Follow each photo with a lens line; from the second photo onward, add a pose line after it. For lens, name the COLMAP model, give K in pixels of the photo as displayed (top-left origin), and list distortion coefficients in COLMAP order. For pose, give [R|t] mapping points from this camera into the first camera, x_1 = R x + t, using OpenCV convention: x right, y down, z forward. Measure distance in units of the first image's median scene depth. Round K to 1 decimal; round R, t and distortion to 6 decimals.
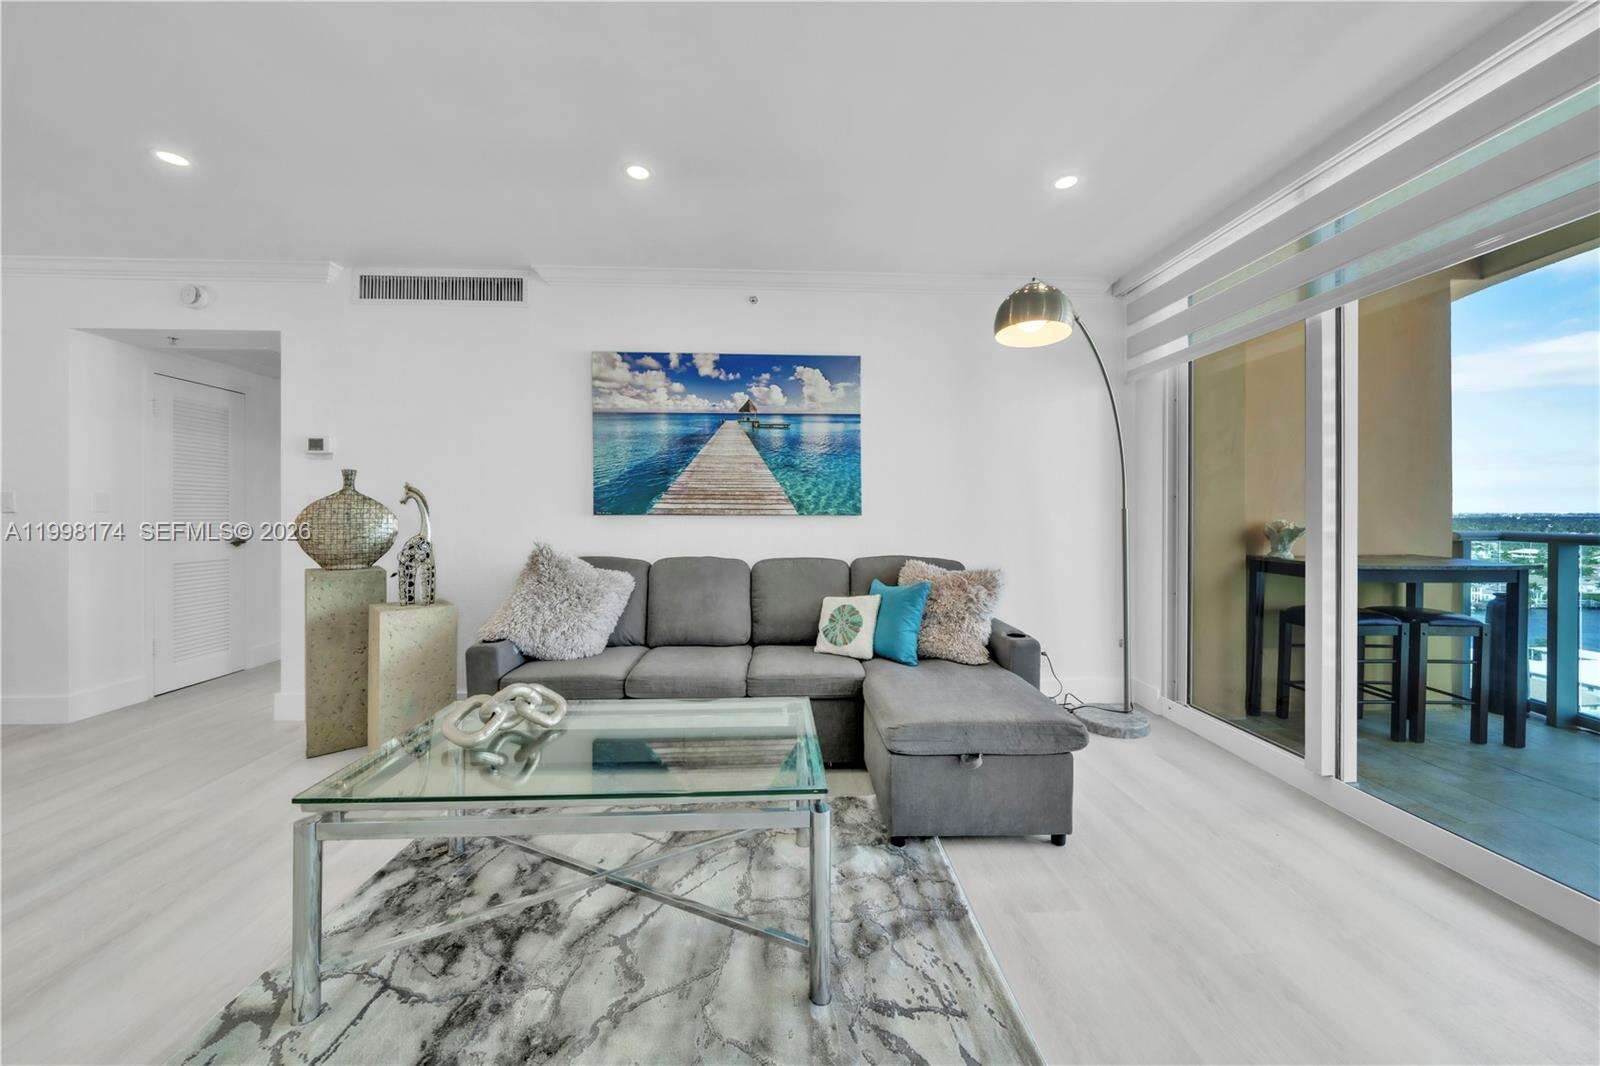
lens RADIAL K [[553.2, 0, 796.2], [0, 553.2, 516.3], [0, 0, 1]] dist [-0.001335, -0.000052]
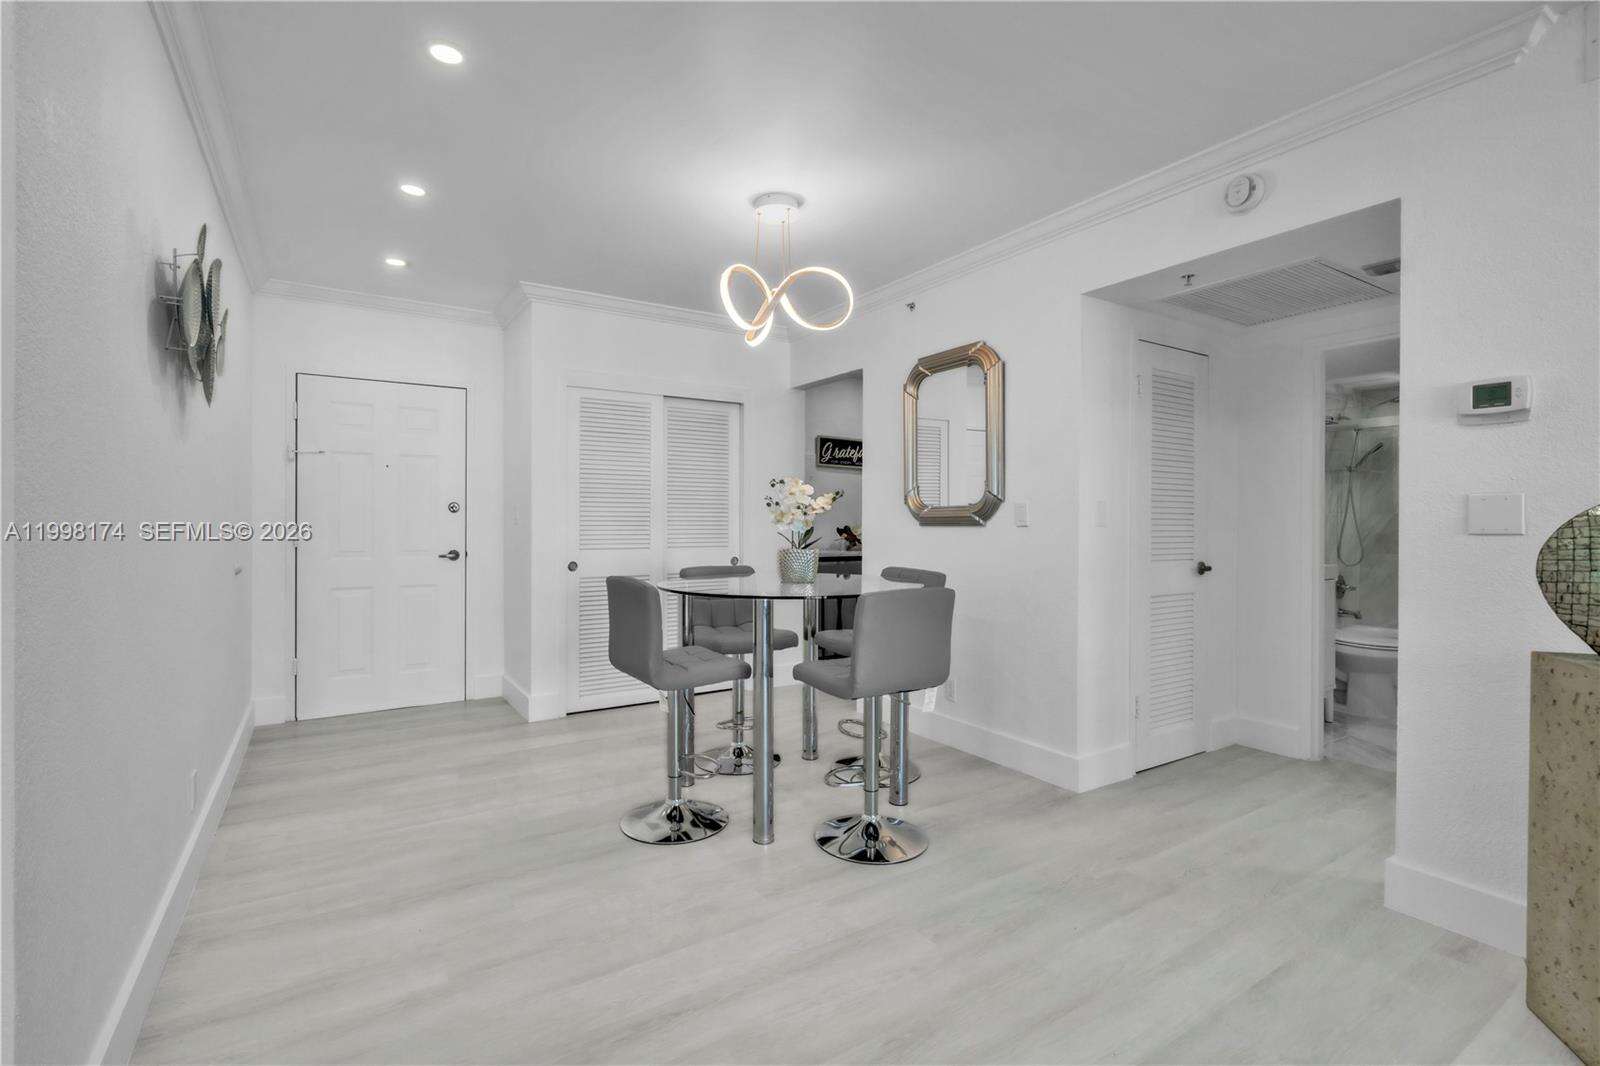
lens RADIAL K [[725.6, 0, 794.2], [0, 725.6, 522.6], [0, 0, 1]] dist [0.003368, 0.000078]
pose [[0.497863, 0.007016, -0.867227, -0.560490], [-0.013272, 0.999912, 0.000470, -0.006230], [0.867154, 0.011276, 0.497912, 0.115493]]
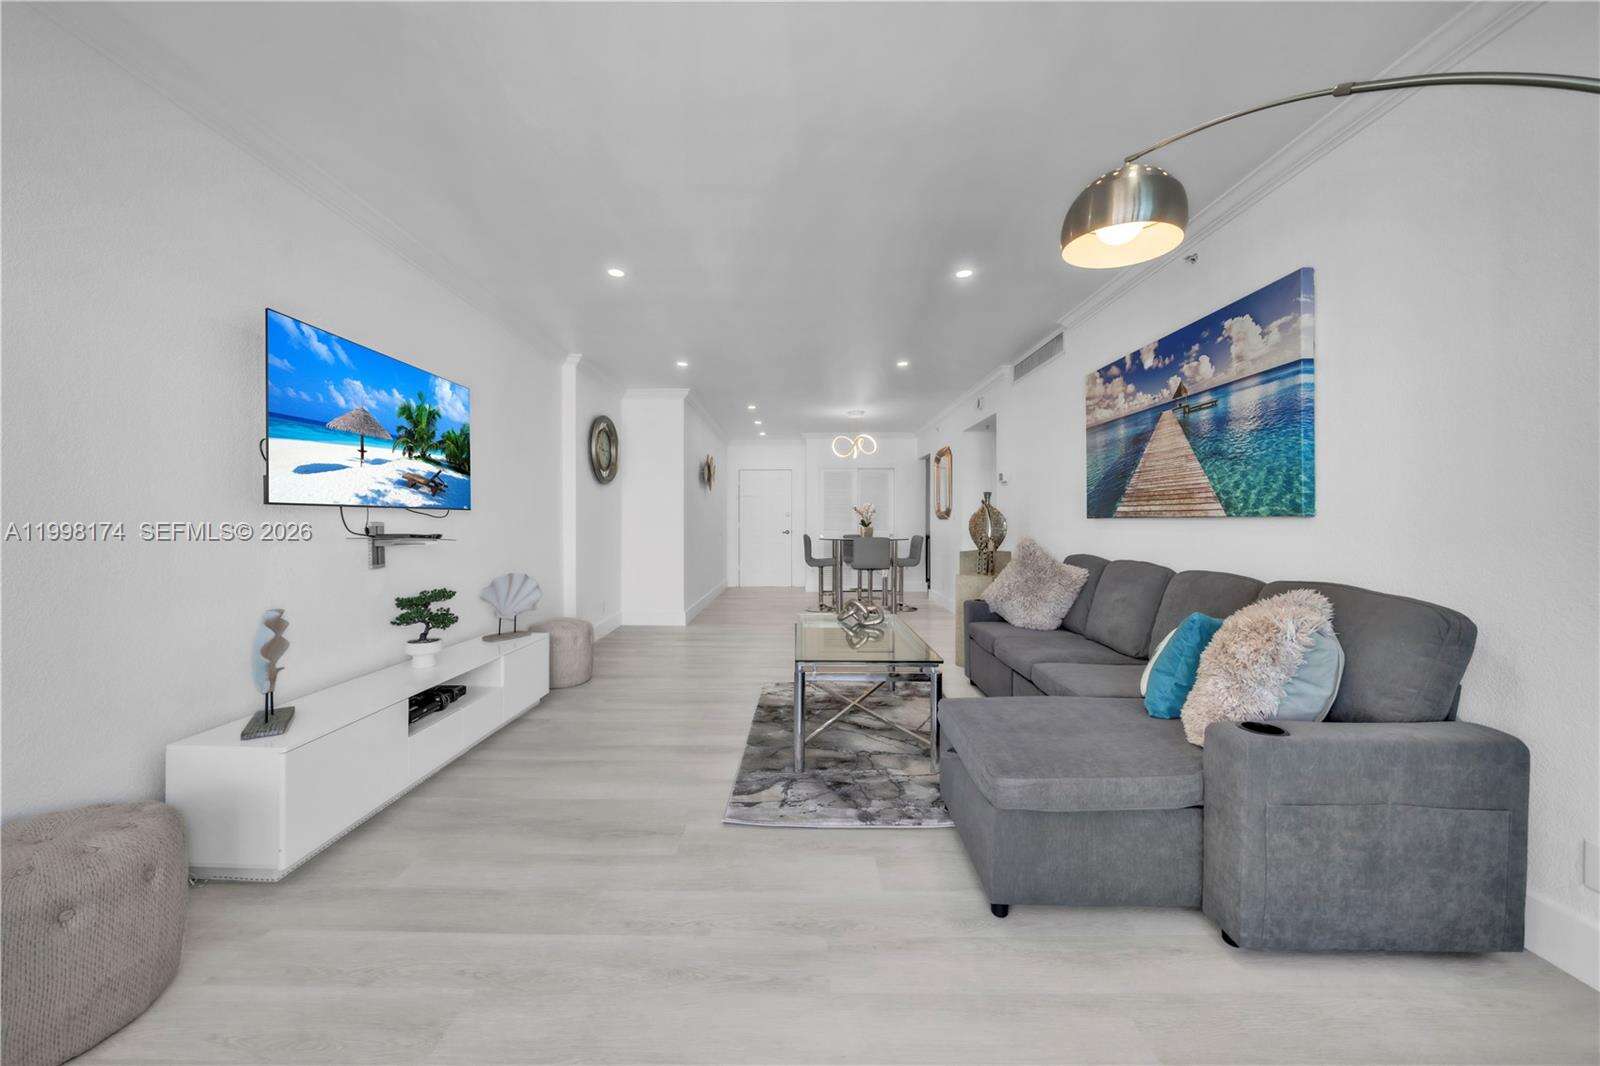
lens RADIAL K [[553.2, 0, 796.3], [0, 553.2, 531.5], [0, 0, 1]] dist [-0.001335, -0.000052]
pose [[-0.056088, 0.017309, -0.998276, 0.799816], [-0.010588, 0.999783, 0.017930, 0.010563], [0.998370, 0.011576, -0.055893, 0.457102]]
